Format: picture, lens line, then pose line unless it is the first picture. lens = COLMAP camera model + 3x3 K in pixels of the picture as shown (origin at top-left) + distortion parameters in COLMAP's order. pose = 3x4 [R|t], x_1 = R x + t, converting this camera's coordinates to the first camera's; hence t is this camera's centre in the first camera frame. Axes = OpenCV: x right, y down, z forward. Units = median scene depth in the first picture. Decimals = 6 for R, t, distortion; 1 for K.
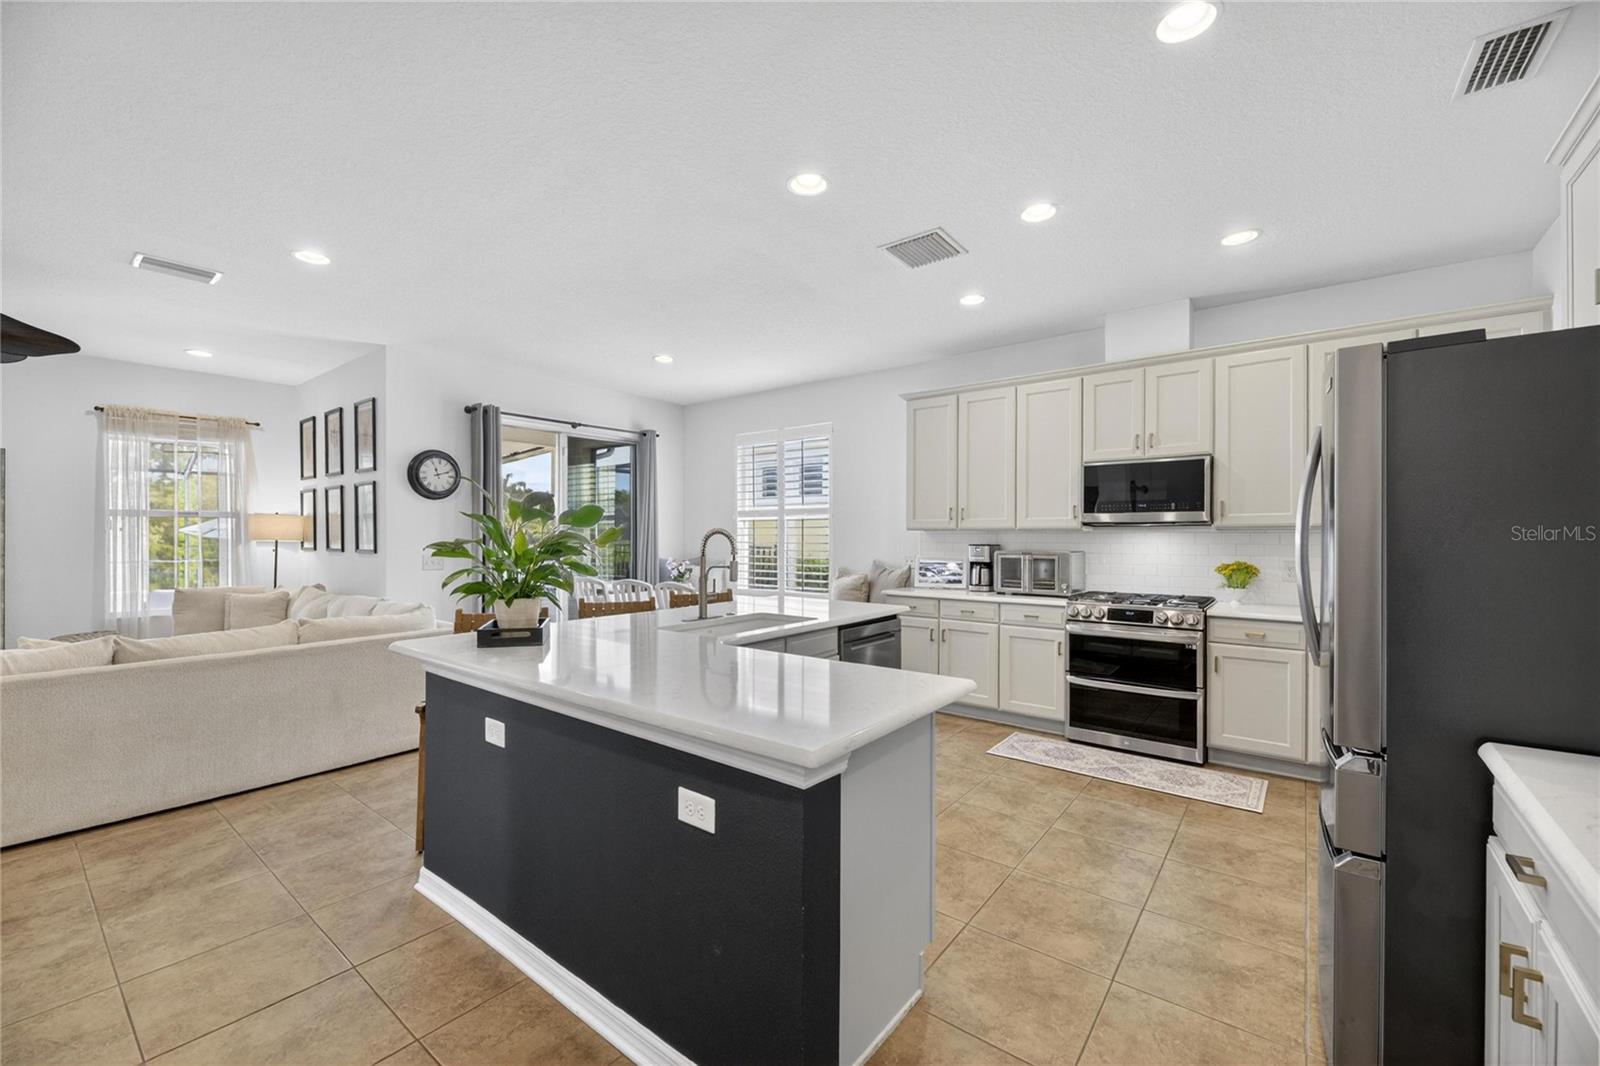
lens RADIAL K [[645.8, 0, 800.2], [0, 645.8, 535.8], [0, 0, 1]] dist [-0.001441, -0.000230]
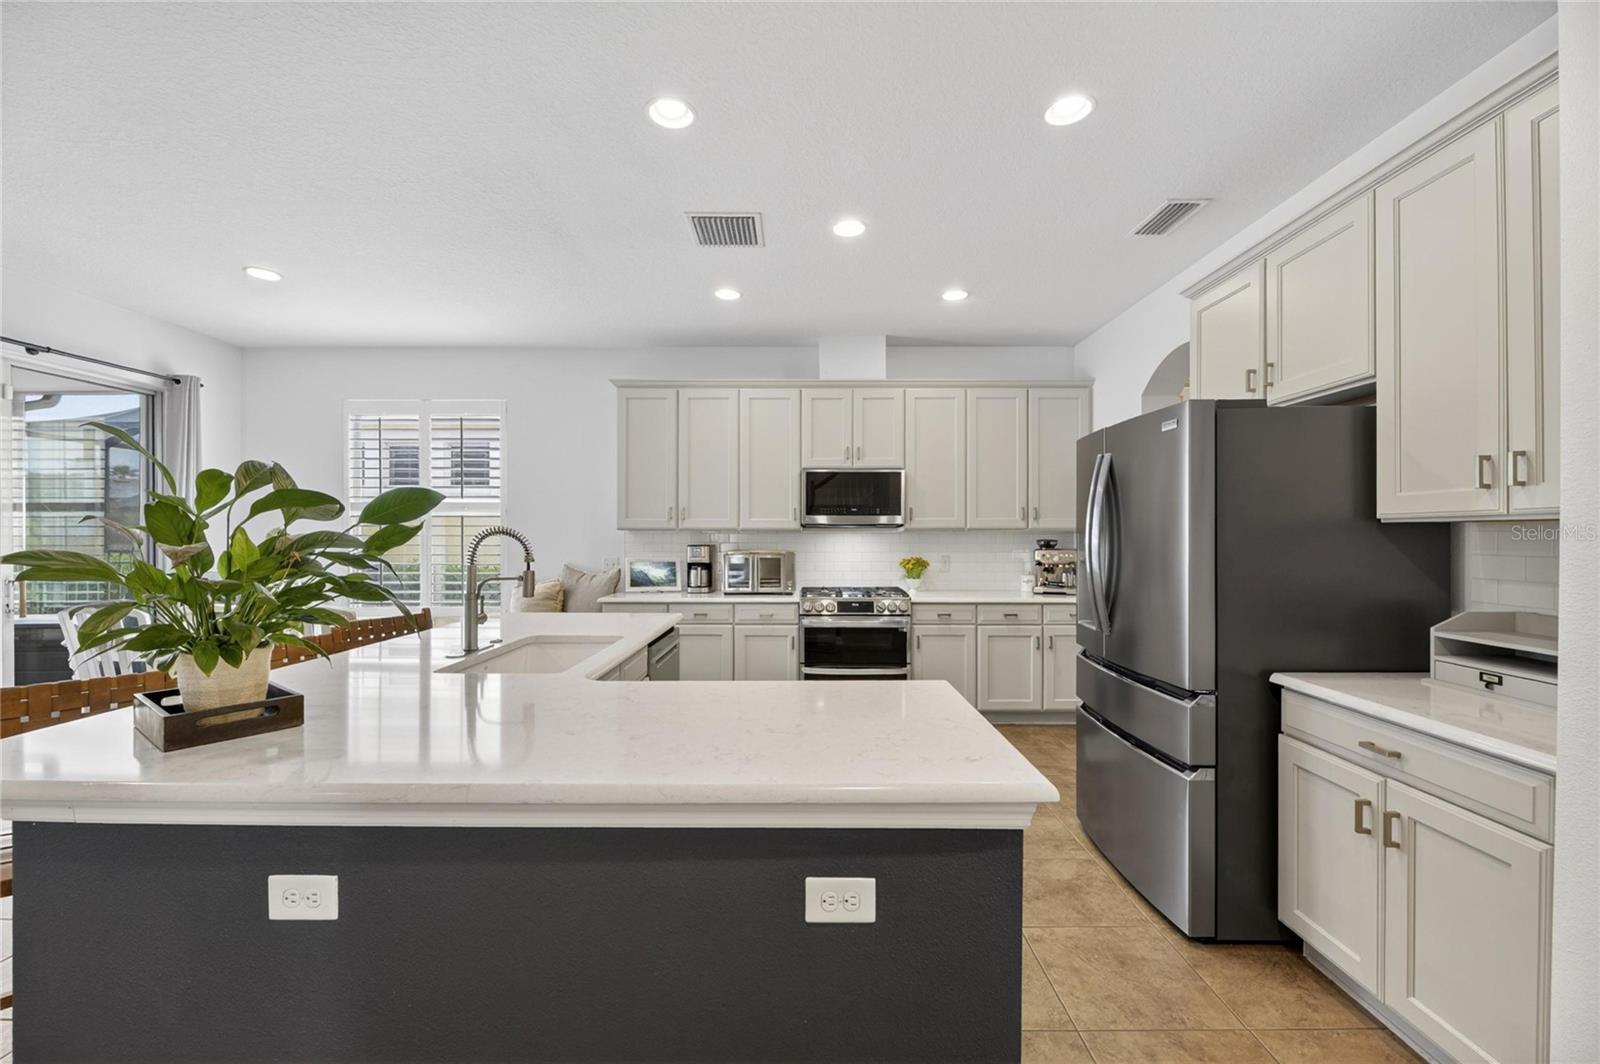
lens RADIAL K [[645.8, 0, 800.2], [0, 645.8, 534.8], [0, 0, 1]] dist [-0.001441, -0.000230]
pose [[0.788303, 0.000809, 0.615287, -0.230306], [0.000436, 0.999998, -0.001873, -0.000140], [-0.615287, 0.001745, 0.788301, 0.151960]]
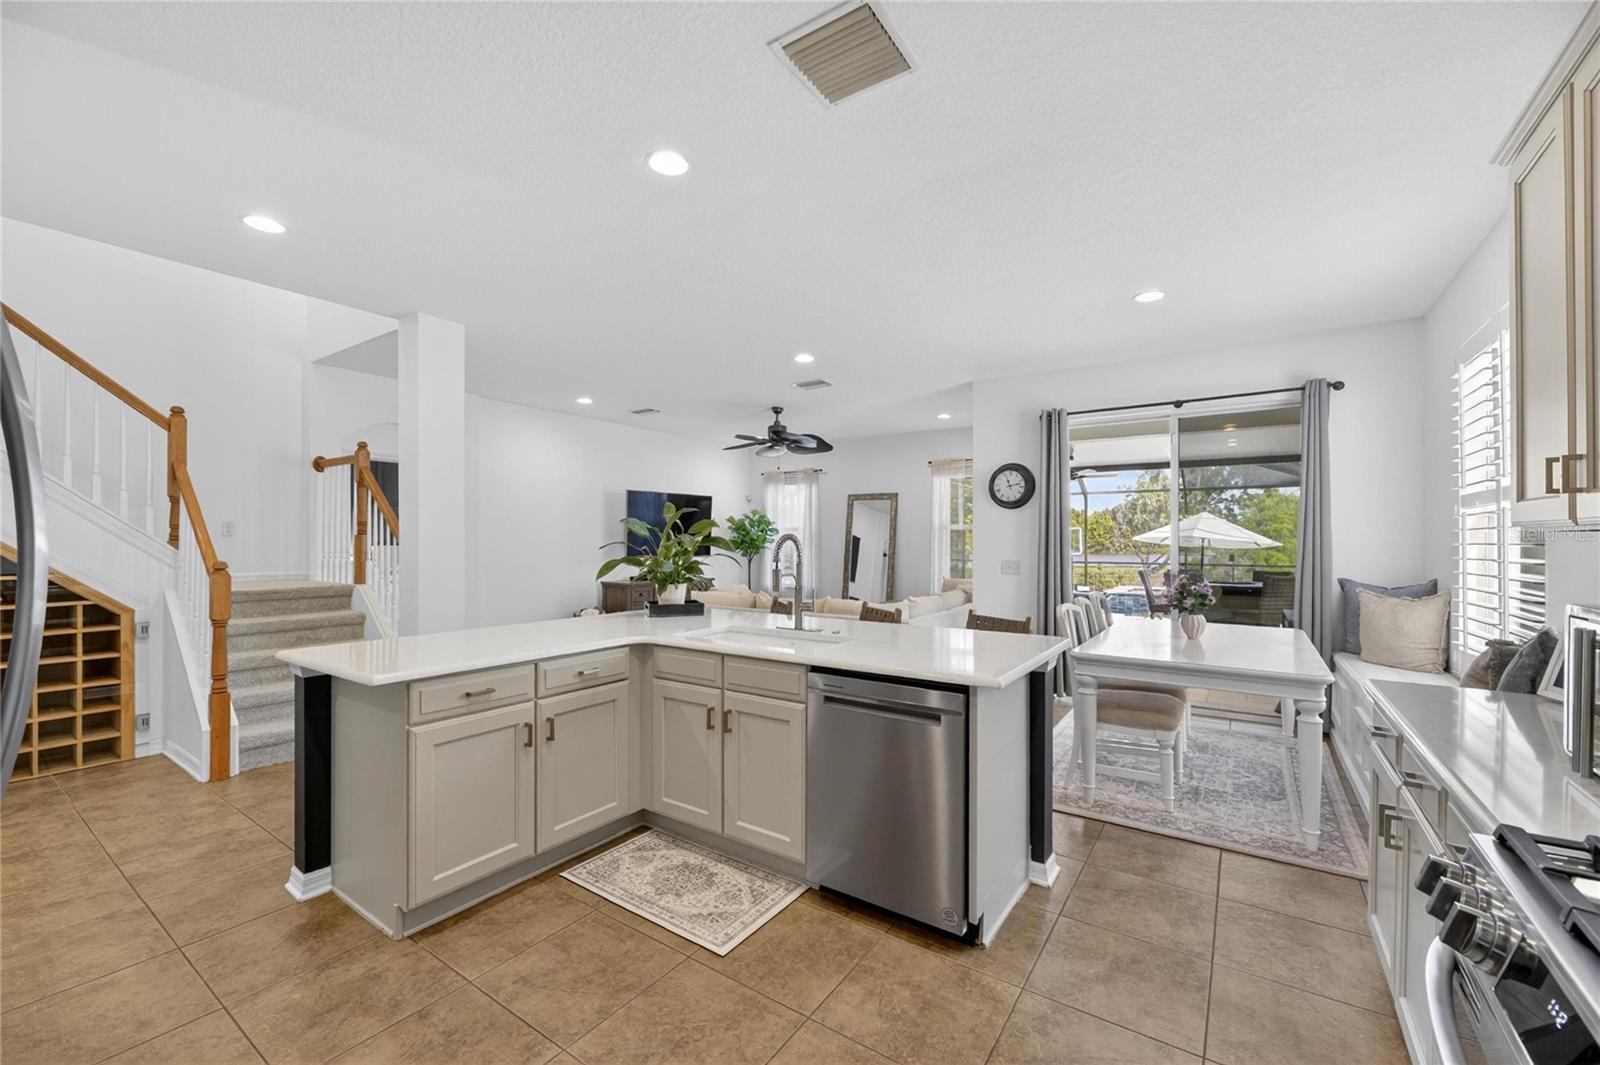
lens RADIAL K [[645.8, 0, 800.2], [0, 645.8, 535.3], [0, 0, 1]] dist [-0.001441, -0.000230]
pose [[0.057775, -0.008601, -0.998293, 0.597527], [-0.006557, 0.999938, -0.008995, -0.000343], [0.998308, 0.007065, 0.057715, 0.715128]]
